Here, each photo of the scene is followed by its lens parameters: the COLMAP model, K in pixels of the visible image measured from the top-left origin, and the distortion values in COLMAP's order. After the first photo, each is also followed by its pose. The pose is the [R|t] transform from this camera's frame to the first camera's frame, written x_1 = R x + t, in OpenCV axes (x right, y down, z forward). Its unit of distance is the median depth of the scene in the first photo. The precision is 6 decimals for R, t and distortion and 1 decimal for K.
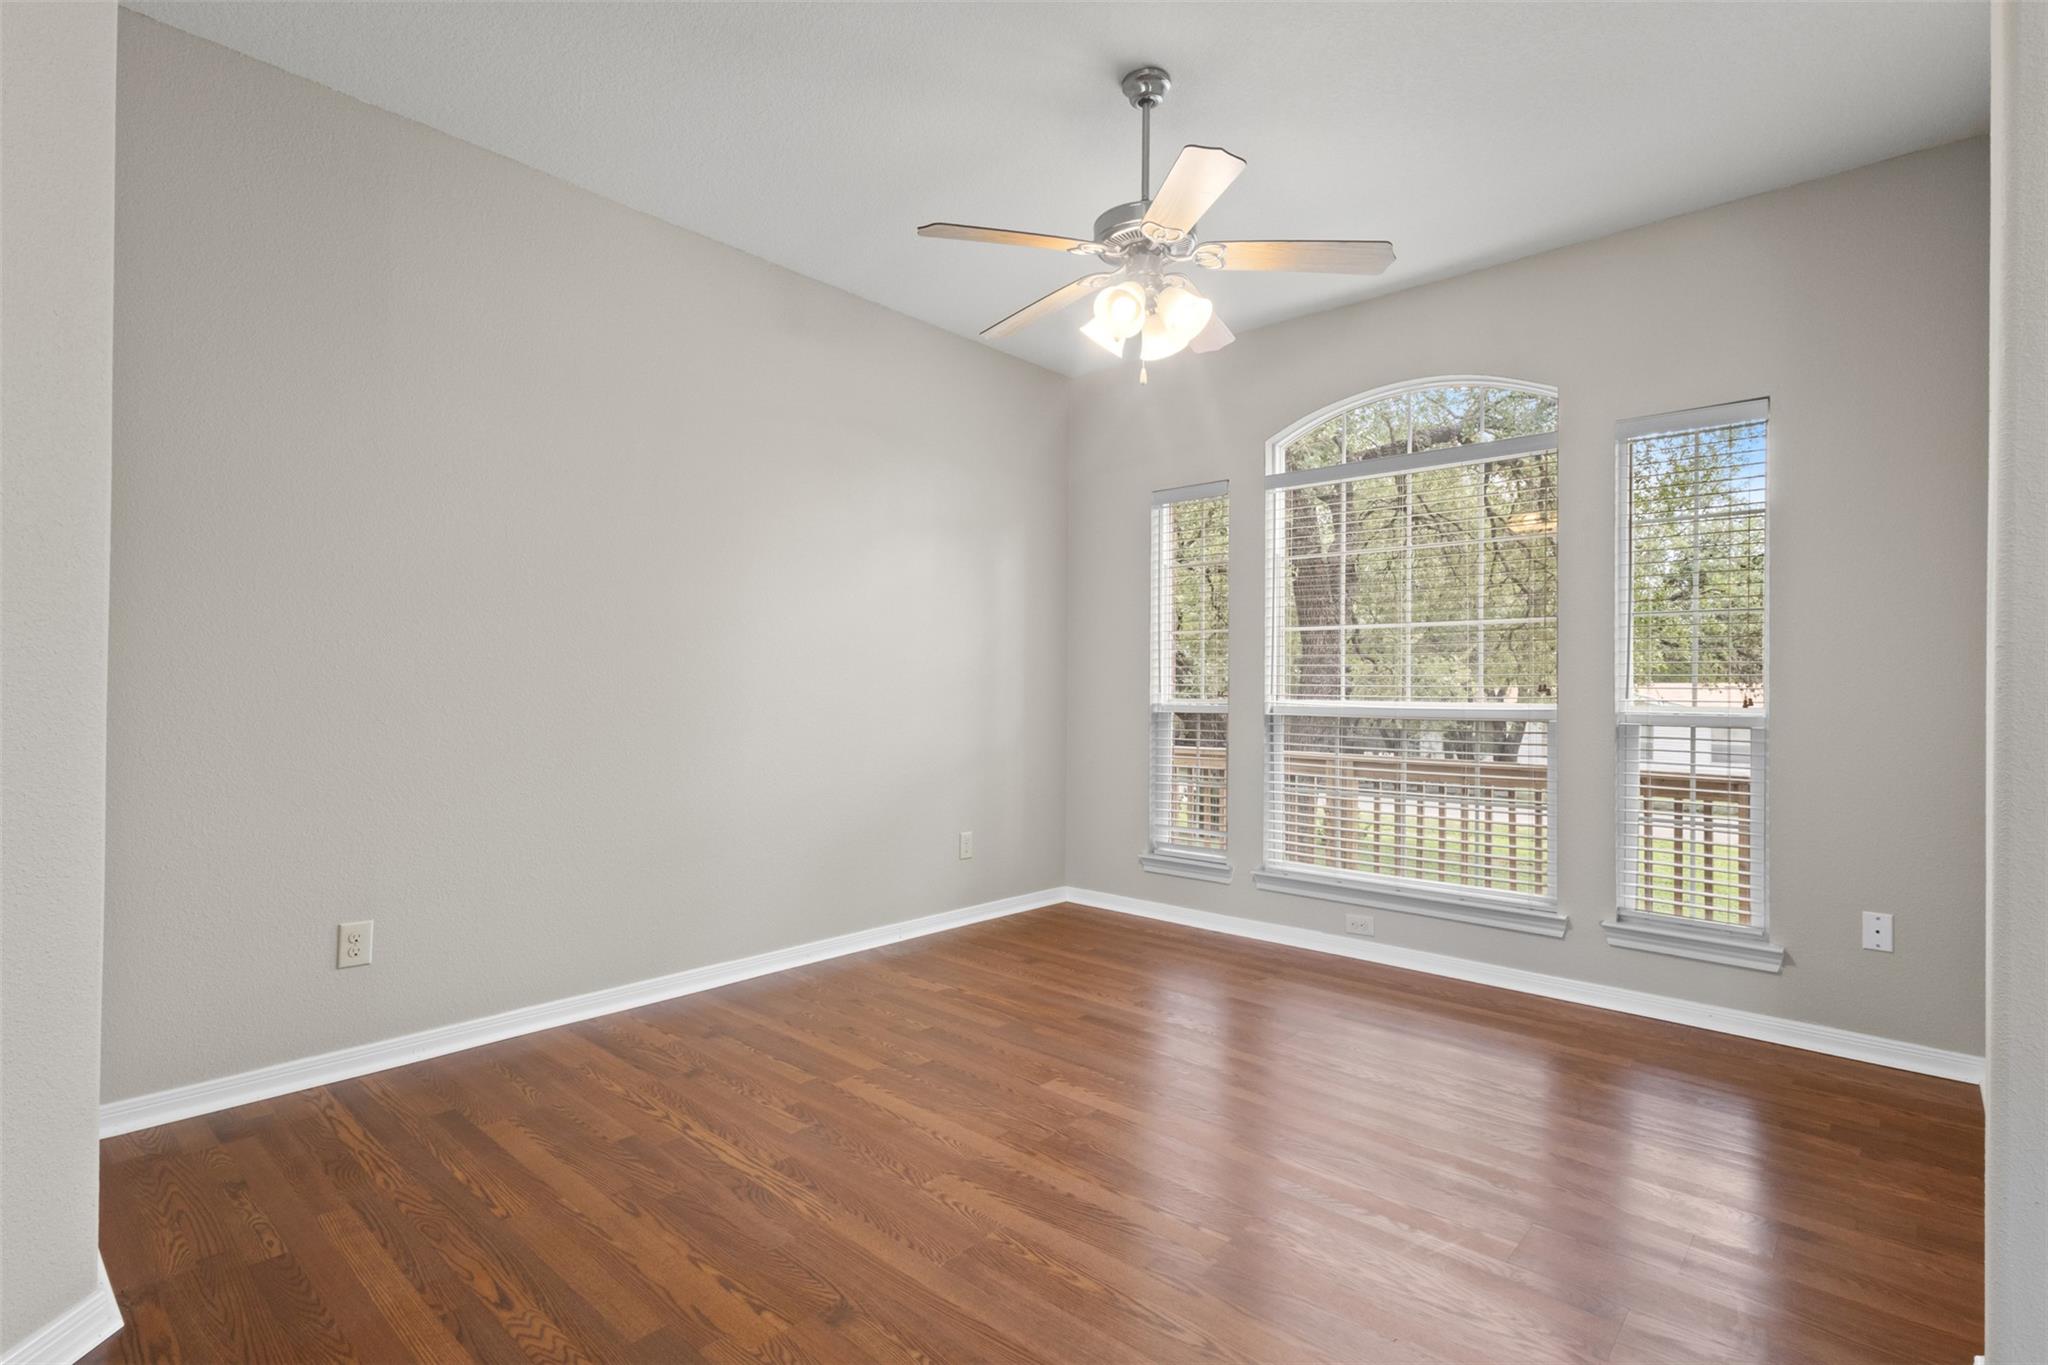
lens RADIAL K [[948.8, 0, 1017.9], [0, 948.8, 687.4], [0, 0, 1]] dist [0.005773, 0.000233]
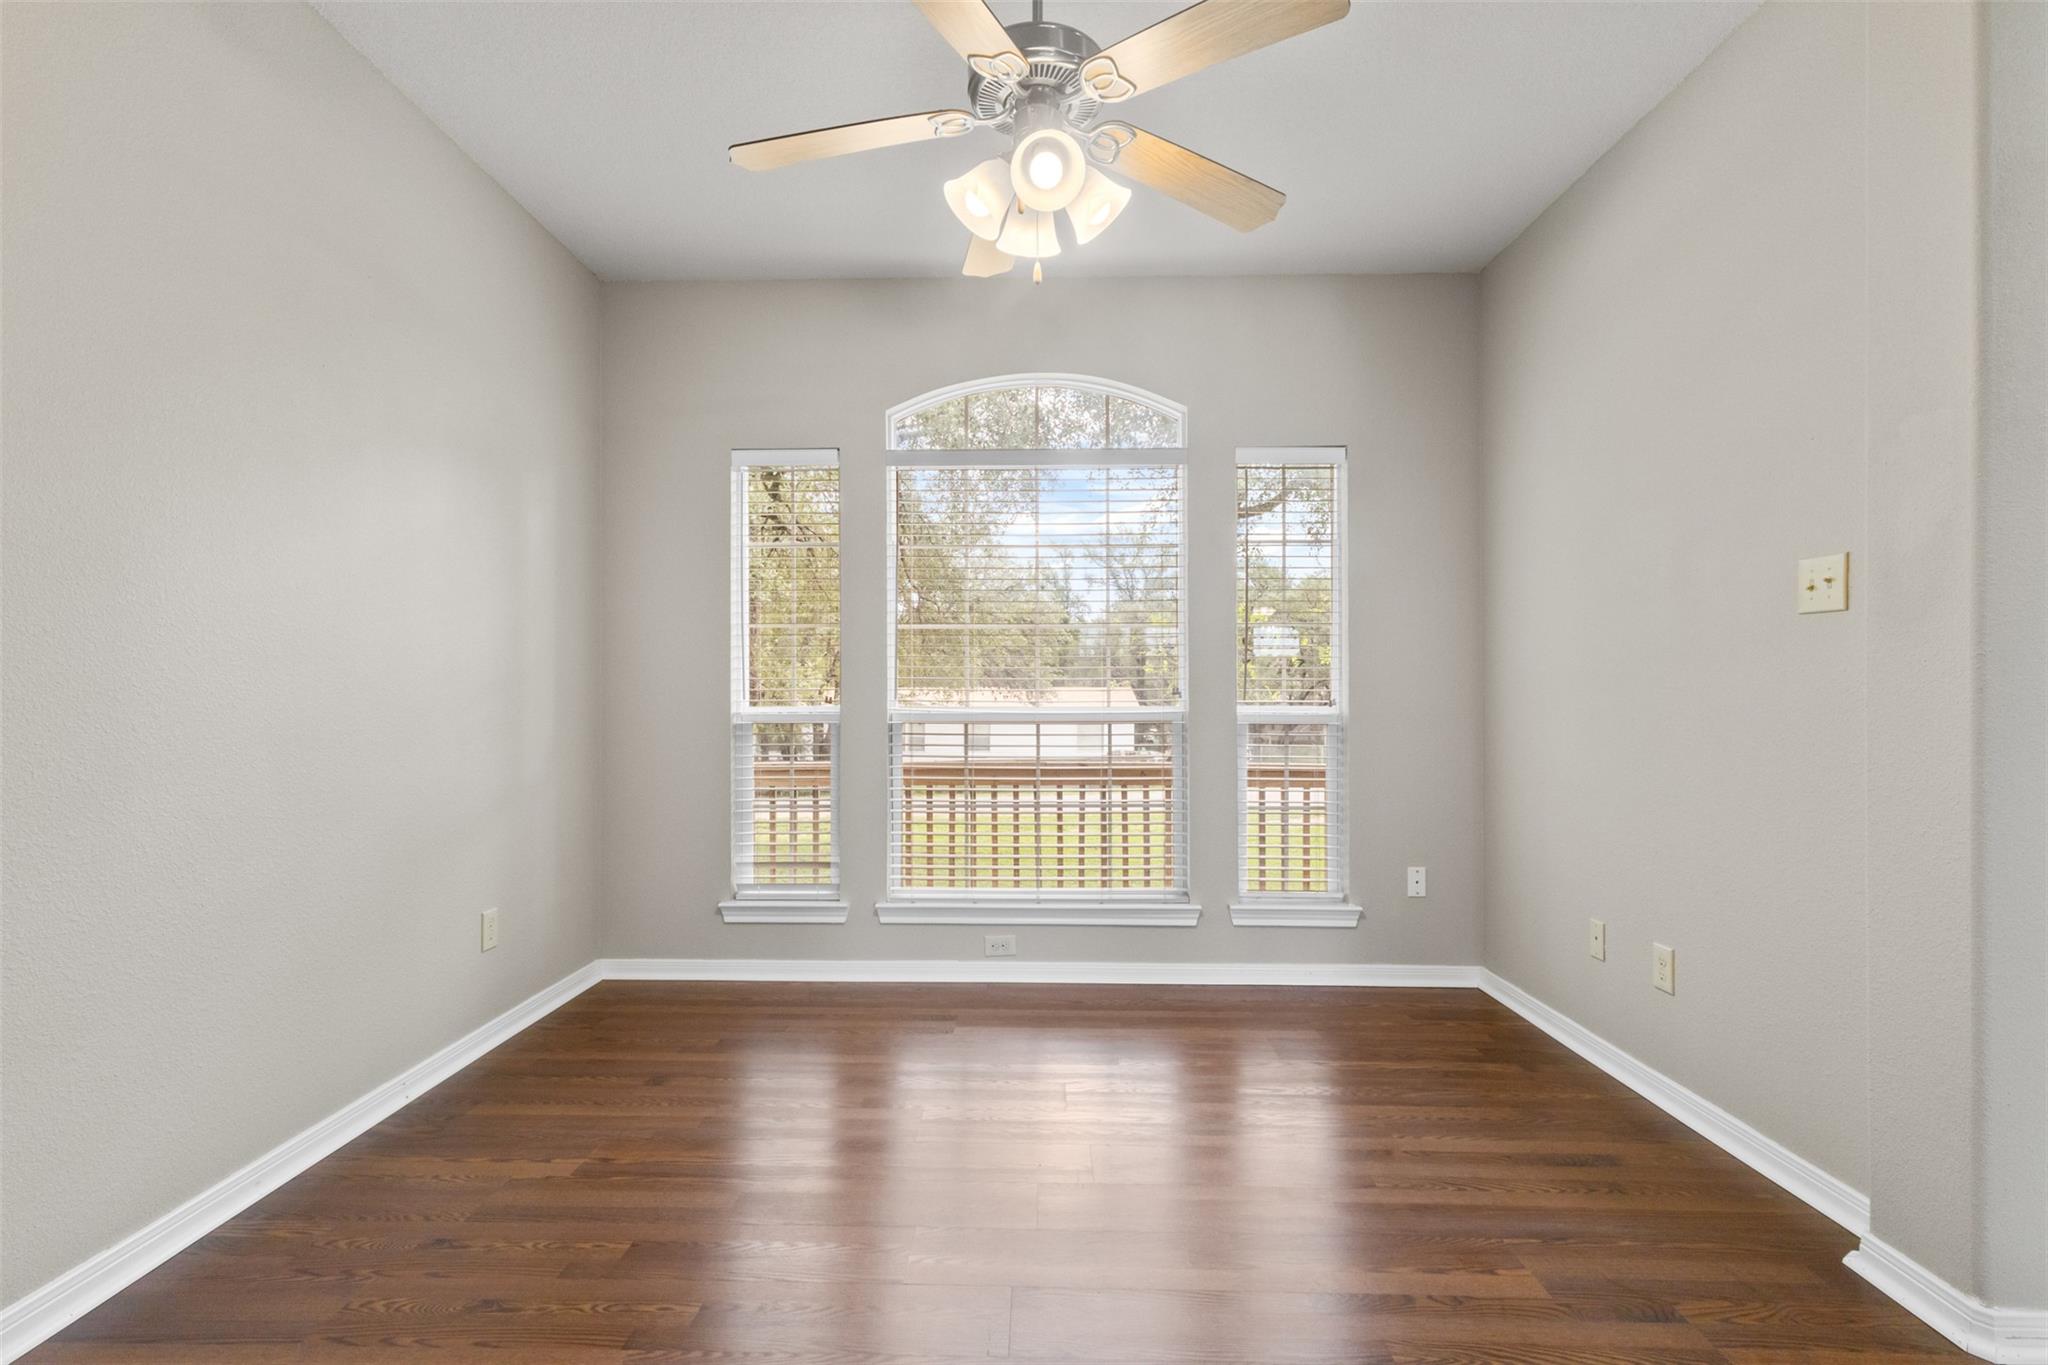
lens RADIAL K [[948.8, 0, 1010.6], [0, 948.8, 686.7], [0, 0, 1]] dist [0.005773, 0.000233]
pose [[0.764167, -0.000602, 0.645019, -0.222979], [0.005771, 0.999966, -0.005905, 0.001541], [-0.644993, 0.008235, 0.764144, 0.269630]]
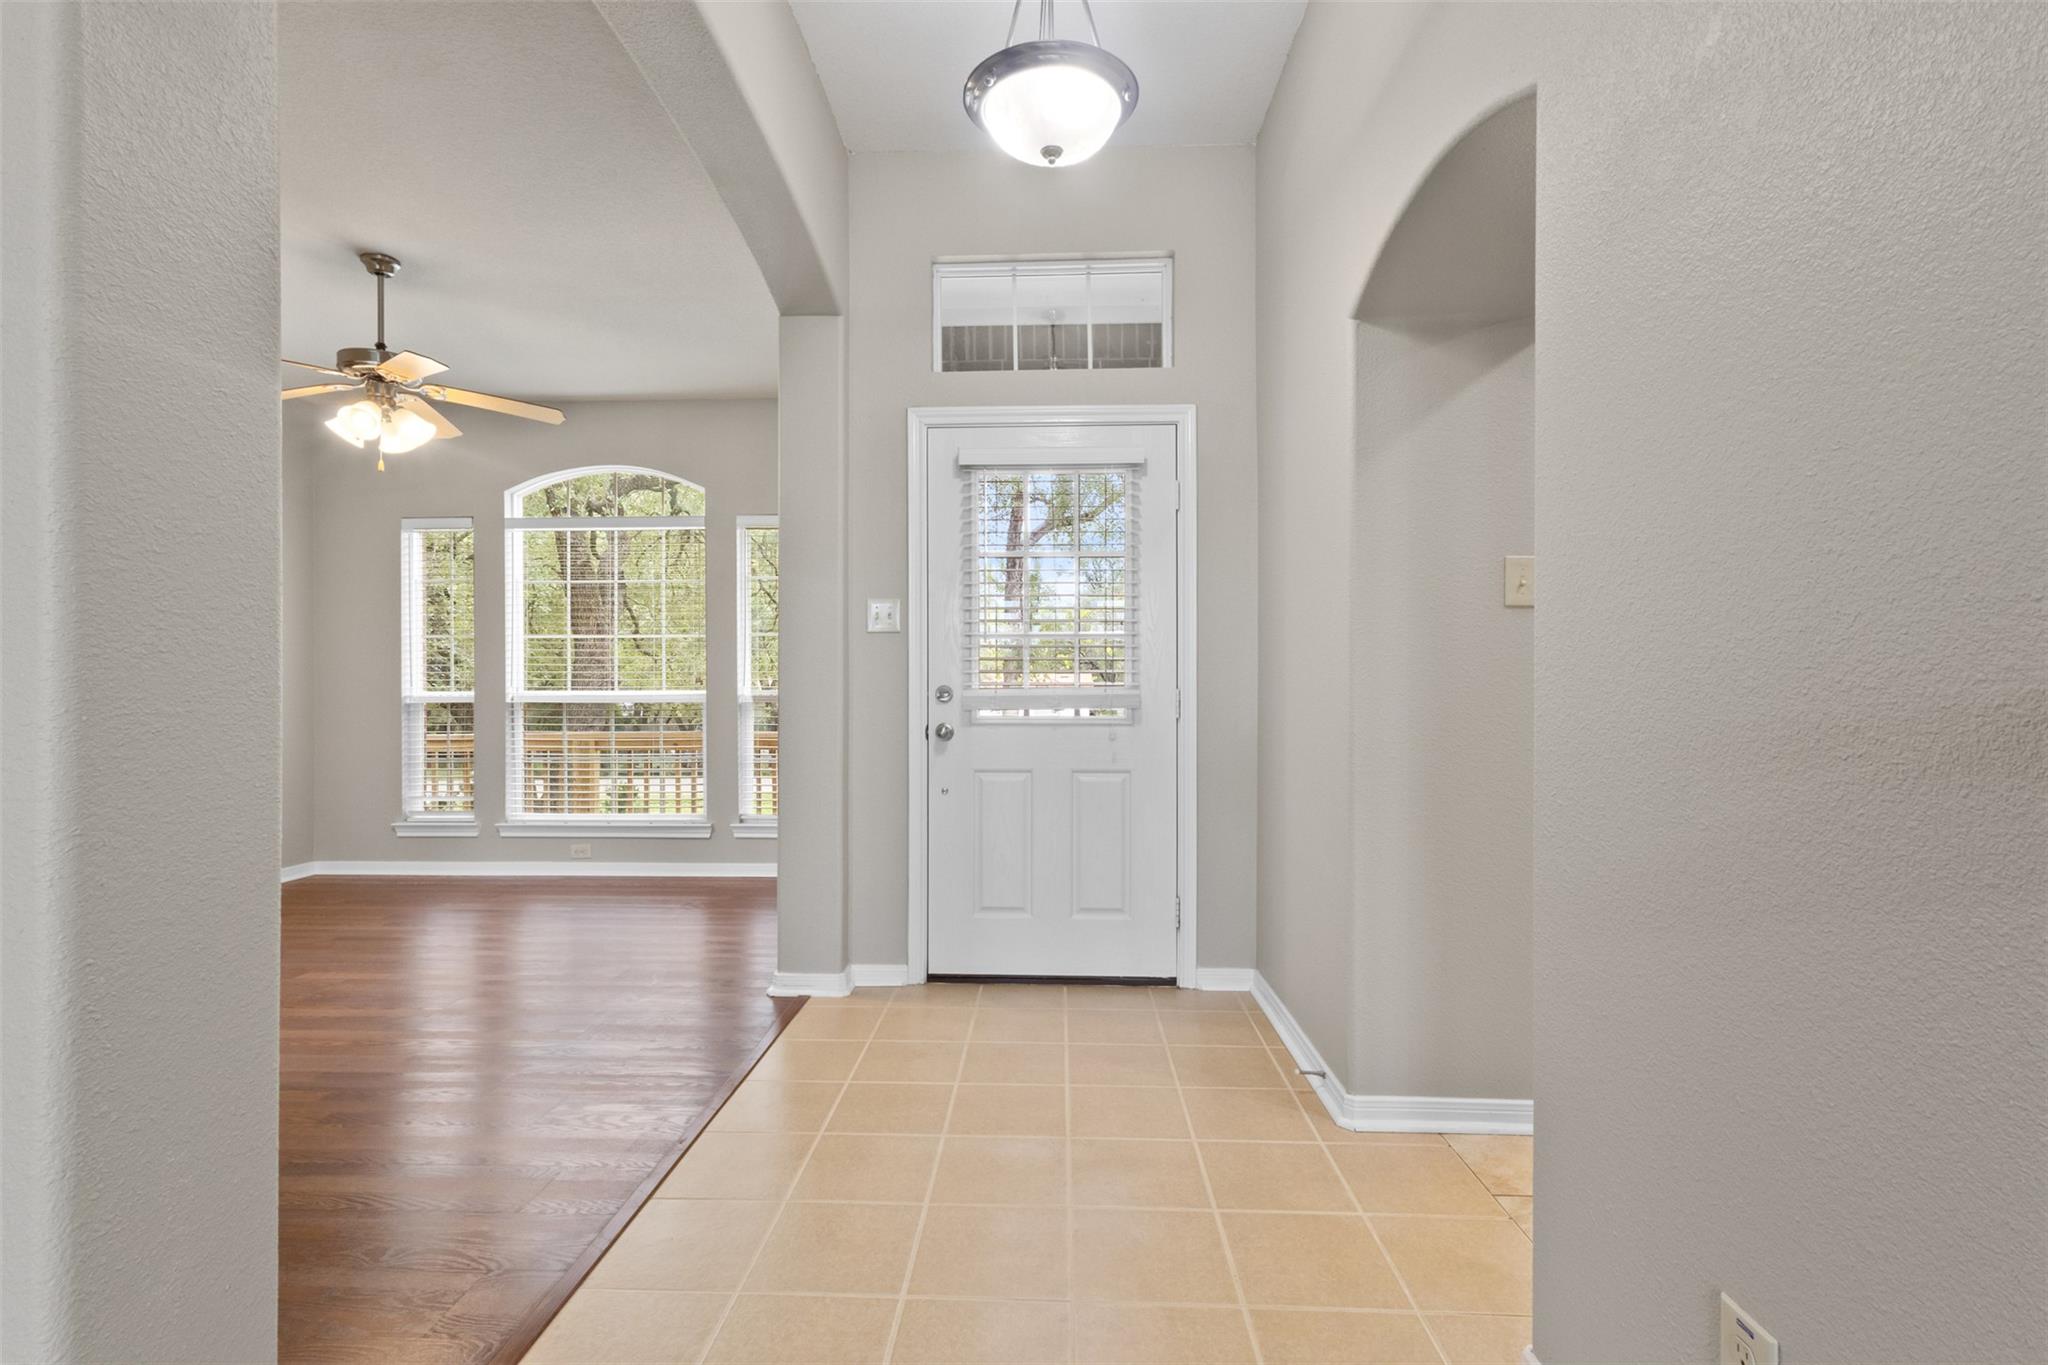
lens RADIAL K [[948.8, 0, 1034.9], [0, 948.8, 687.9], [0, 0, 1]] dist [0.005773, 0.000233]
pose [[0.761400, -0.010325, 0.648200, -0.033024], [0.005598, 0.999941, 0.009351, 0.000228], [-0.648258, -0.003491, 0.761413, -0.475282]]
